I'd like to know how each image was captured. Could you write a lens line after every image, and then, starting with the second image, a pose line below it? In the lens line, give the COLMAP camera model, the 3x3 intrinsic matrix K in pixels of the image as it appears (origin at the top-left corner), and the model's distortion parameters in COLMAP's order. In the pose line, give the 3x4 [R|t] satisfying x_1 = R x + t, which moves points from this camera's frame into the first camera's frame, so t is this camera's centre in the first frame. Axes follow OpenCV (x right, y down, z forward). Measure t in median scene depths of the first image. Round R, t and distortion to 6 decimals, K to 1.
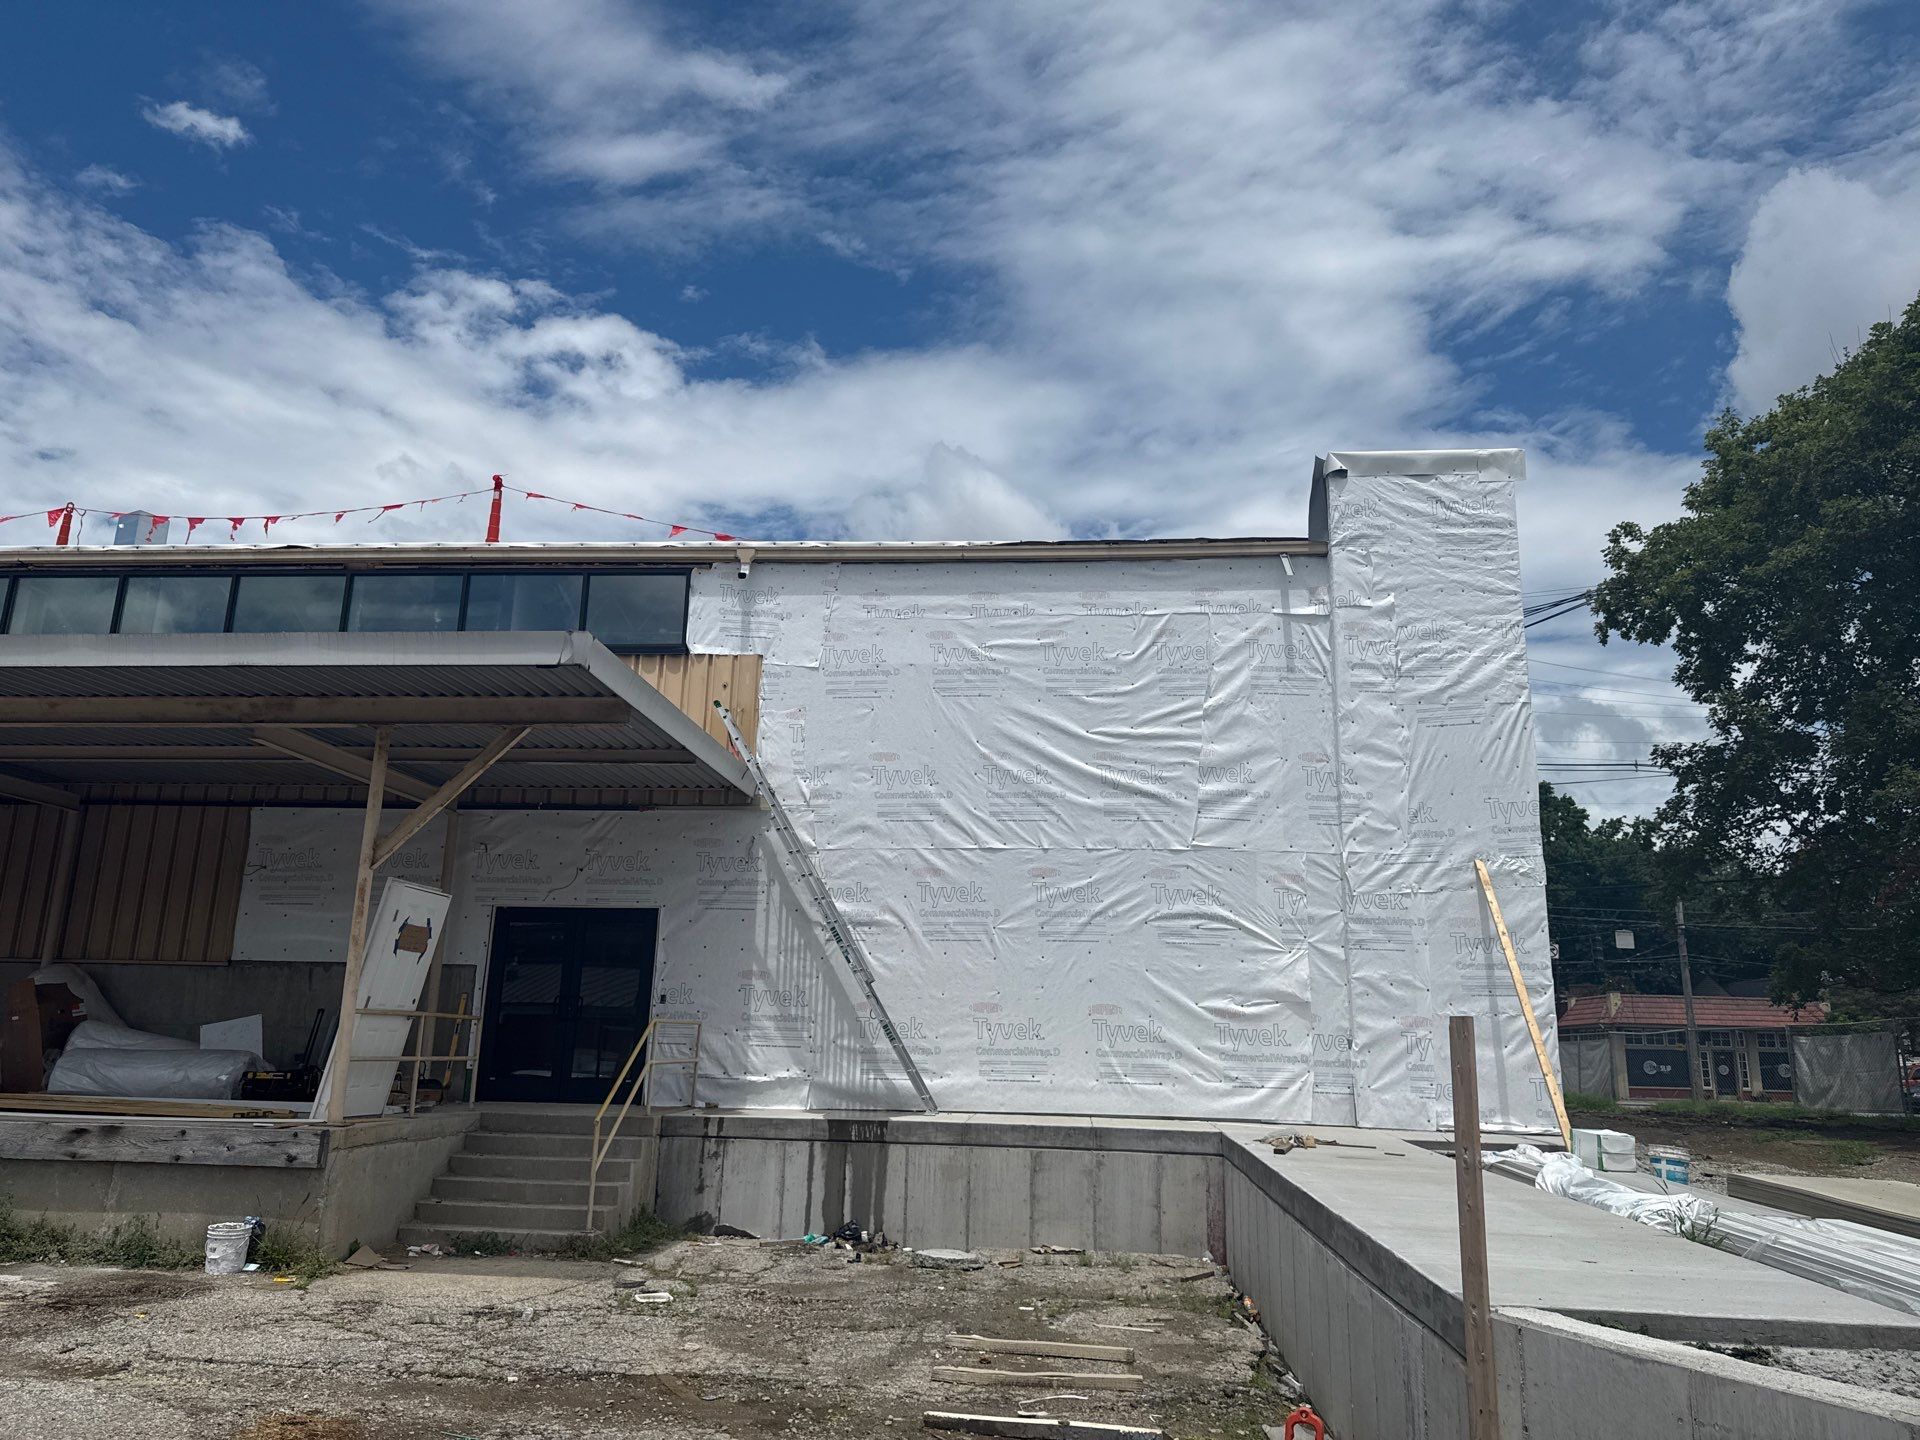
lens RADIAL K [[1380.3, 0, 915.5], [0, 1380.3, 705.8], [0, 0, 1]] dist [0.064369, -0.084548]
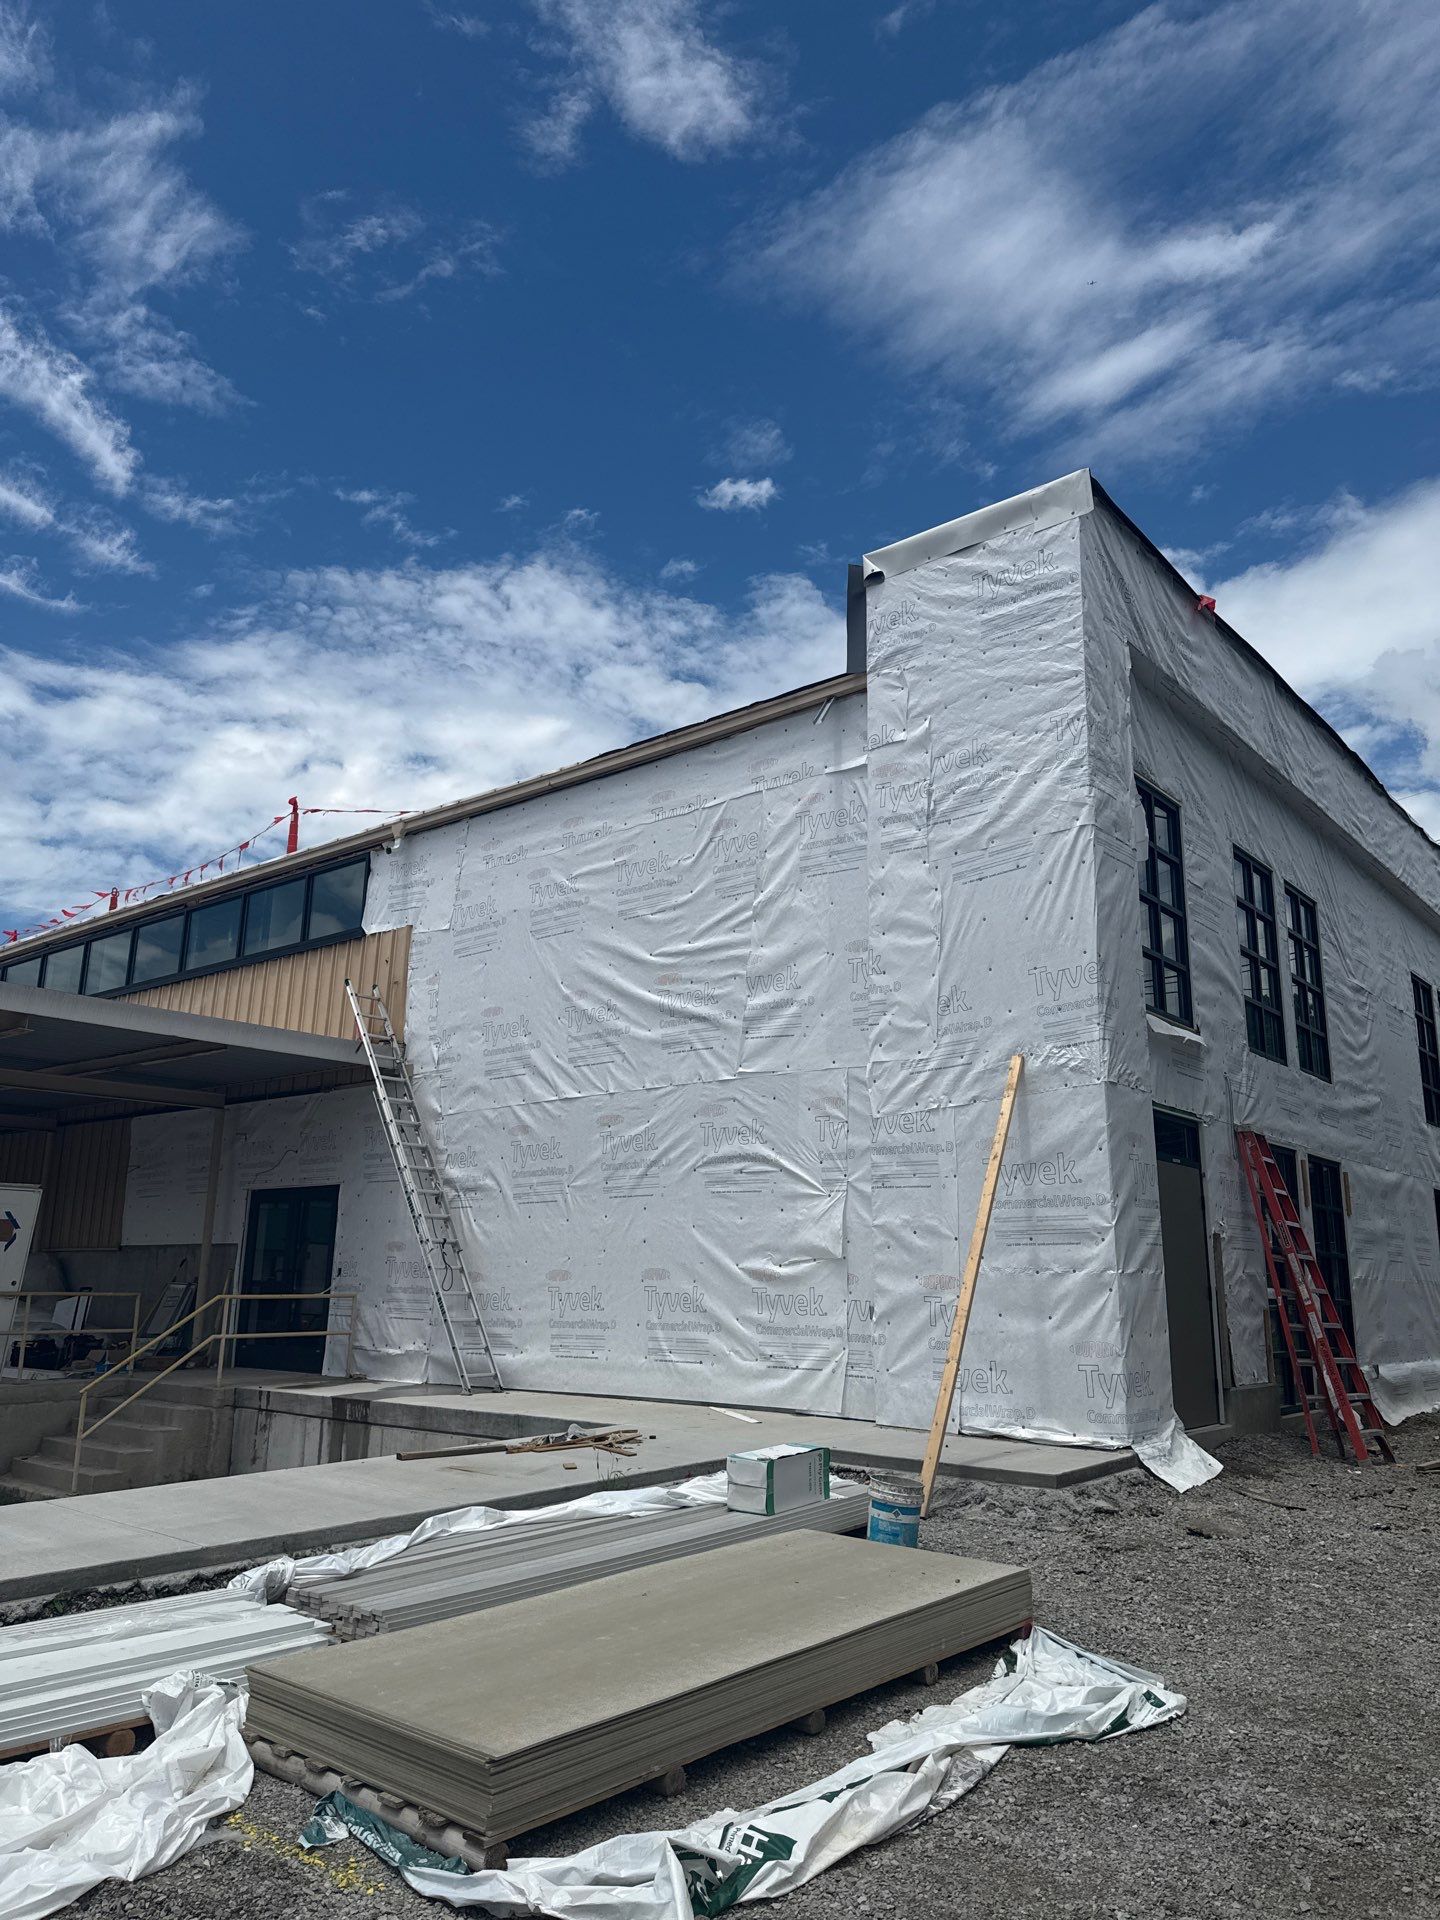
lens RADIAL K [[1412.6, 0, 704.1], [0, 1412.6, 931.2], [0, 0, 1]] dist [0.037922, -0.057203]
pose [[0.805133, -0.157607, -0.571771, 0.669609], [0.146853, 0.987002, -0.065275, 0.067896], [0.574627, -0.031411, 0.817813, 0.294274]]
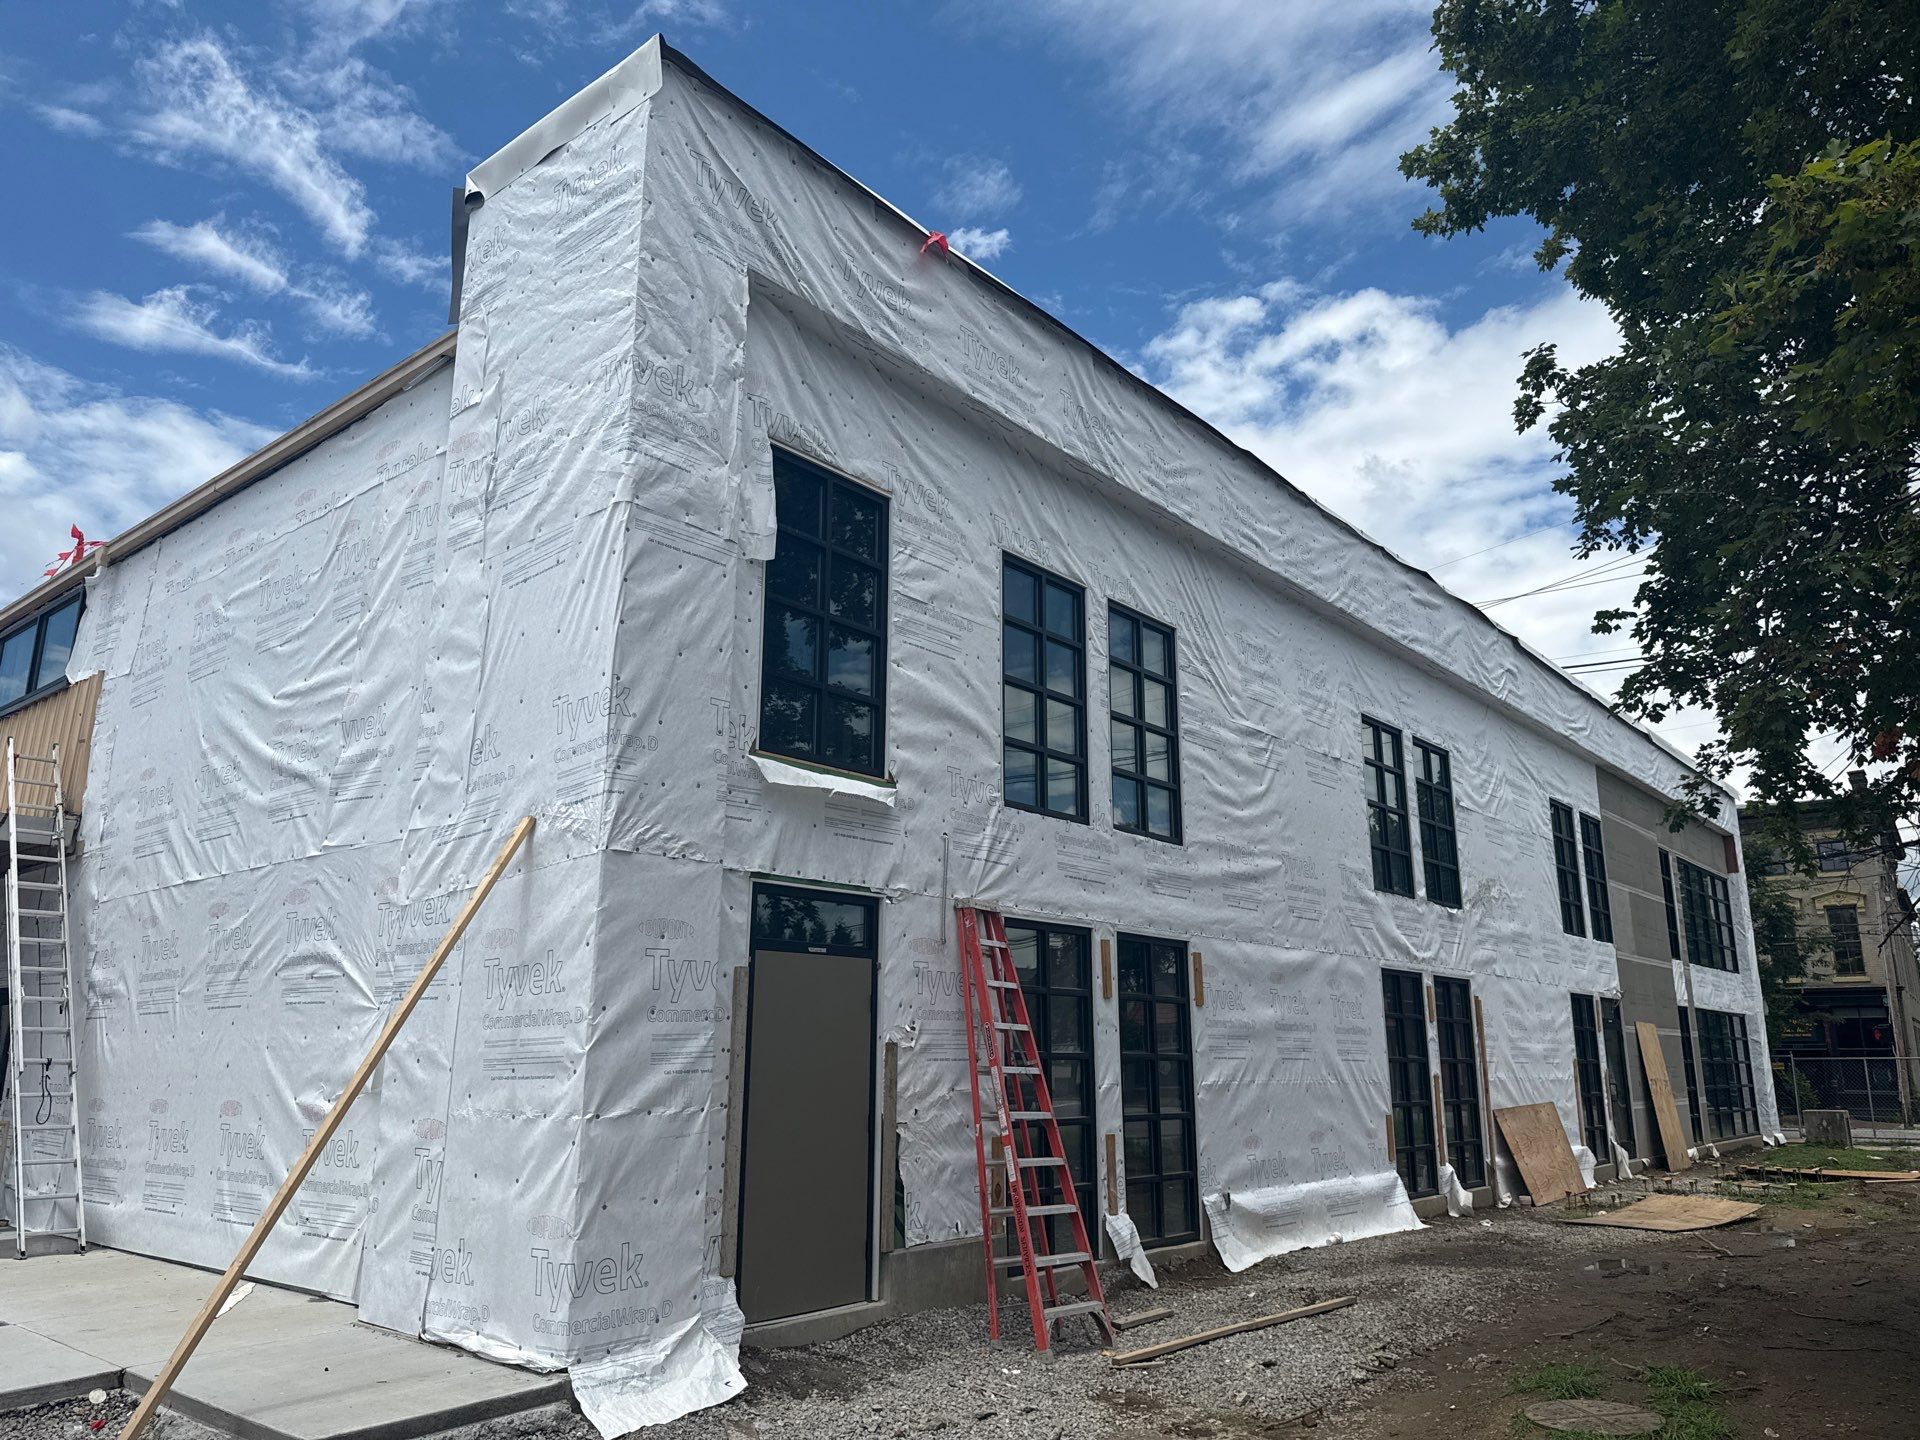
lens RADIAL K [[1412.6, 0, 1017.1], [0, 1412.6, 707.8], [0, 0, 1]] dist [0.037922, -0.057203]
pose [[0.815488, -0.164587, -0.554879, 0.820245], [0.161856, 0.985314, -0.054389, 0.122844], [0.555682, -0.045457, 0.830151, 0.627167]]
